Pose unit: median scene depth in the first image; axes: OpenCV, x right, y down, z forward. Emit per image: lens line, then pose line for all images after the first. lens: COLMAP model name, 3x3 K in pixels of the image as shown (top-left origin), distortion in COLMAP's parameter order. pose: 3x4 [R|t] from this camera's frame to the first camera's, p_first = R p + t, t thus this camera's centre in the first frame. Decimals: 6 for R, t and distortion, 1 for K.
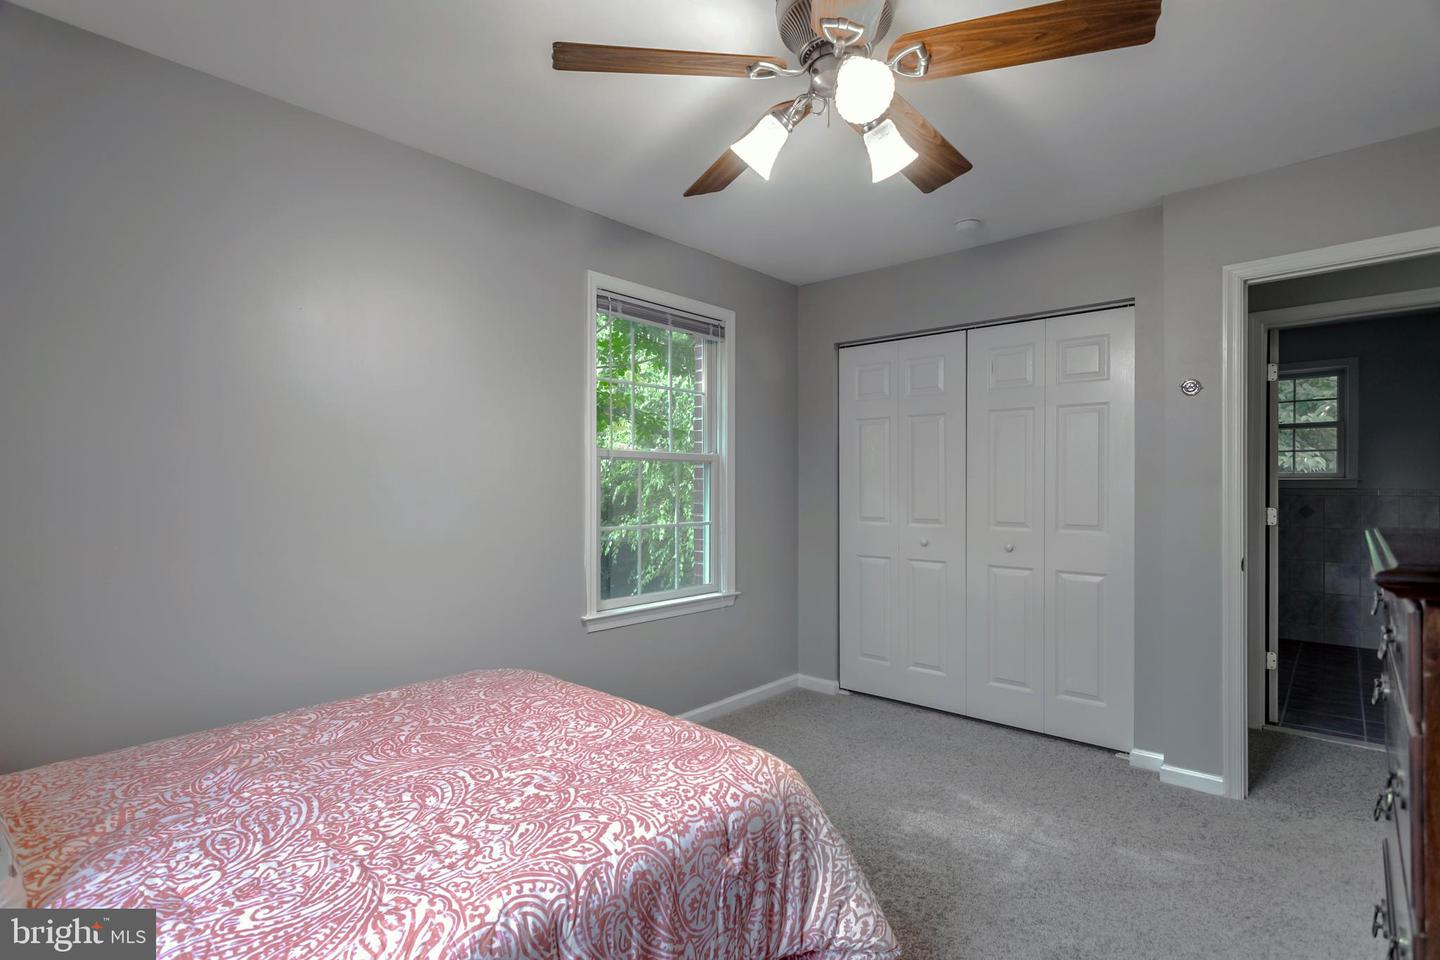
lens RADIAL K [[701.8, 0, 718.7], [0, 701.8, 466.4], [0, 0, 1]] dist [0.000568, 0.000008]
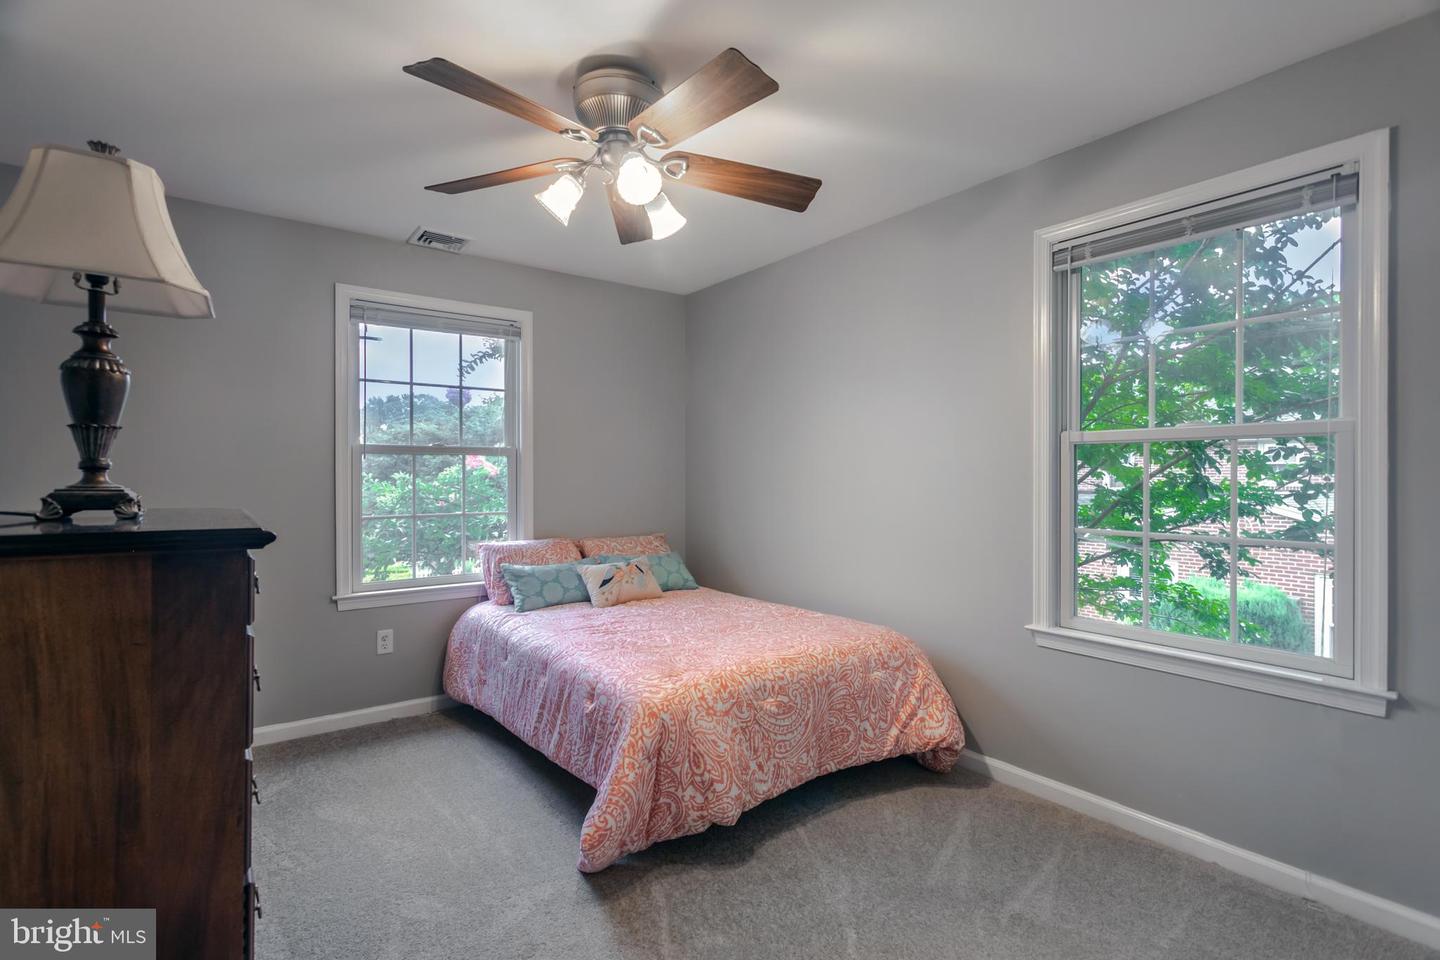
lens RADIAL K [[701.8, 0, 718.7], [0, 701.8, 466.4], [0, 0, 1]] dist [0.000568, 0.000008]
pose [[-0.203924, -0.013452, -0.978894, 0.830473], [0.021085, 0.999613, -0.018129, 0.023513], [0.978760, -0.024337, -0.203562, 0.874527]]
